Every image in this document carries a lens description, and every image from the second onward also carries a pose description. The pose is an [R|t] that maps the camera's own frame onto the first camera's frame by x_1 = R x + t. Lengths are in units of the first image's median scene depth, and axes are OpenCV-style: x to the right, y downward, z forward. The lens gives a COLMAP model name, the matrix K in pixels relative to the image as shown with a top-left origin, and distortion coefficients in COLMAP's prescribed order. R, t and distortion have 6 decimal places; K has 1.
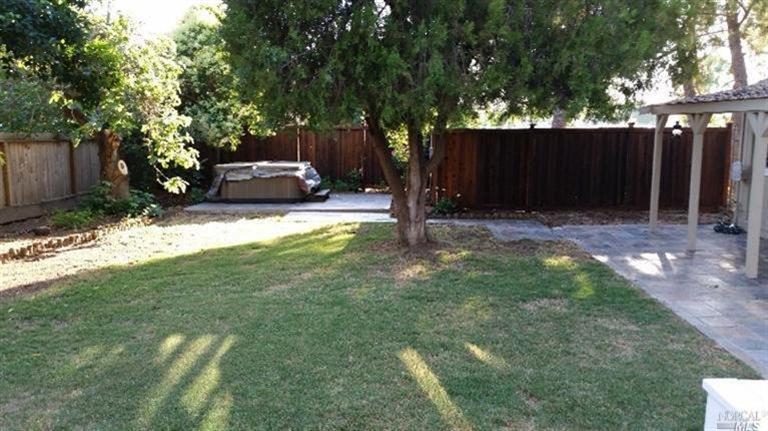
lens RADIAL K [[624.5, 0, 382.8], [0, 624.5, 216.8], [0, 0, 1]] dist [-0.013579, -0.032760]
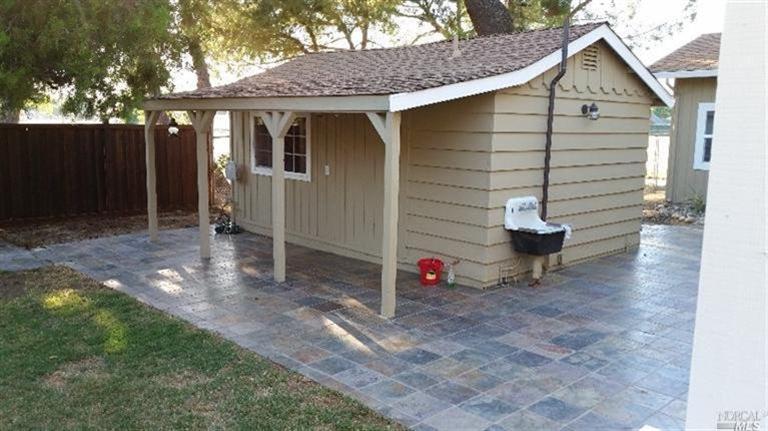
lens RADIAL K [[624.5, 0, 387.1], [0, 624.5, 214.7], [0, 0, 1]] dist [-0.013579, -0.032760]
pose [[0.664775, -0.087319, 0.741923, -0.009928], [0.083607, 0.995602, 0.042262, -0.031870], [-0.742351, 0.033935, 0.669152, 0.198533]]
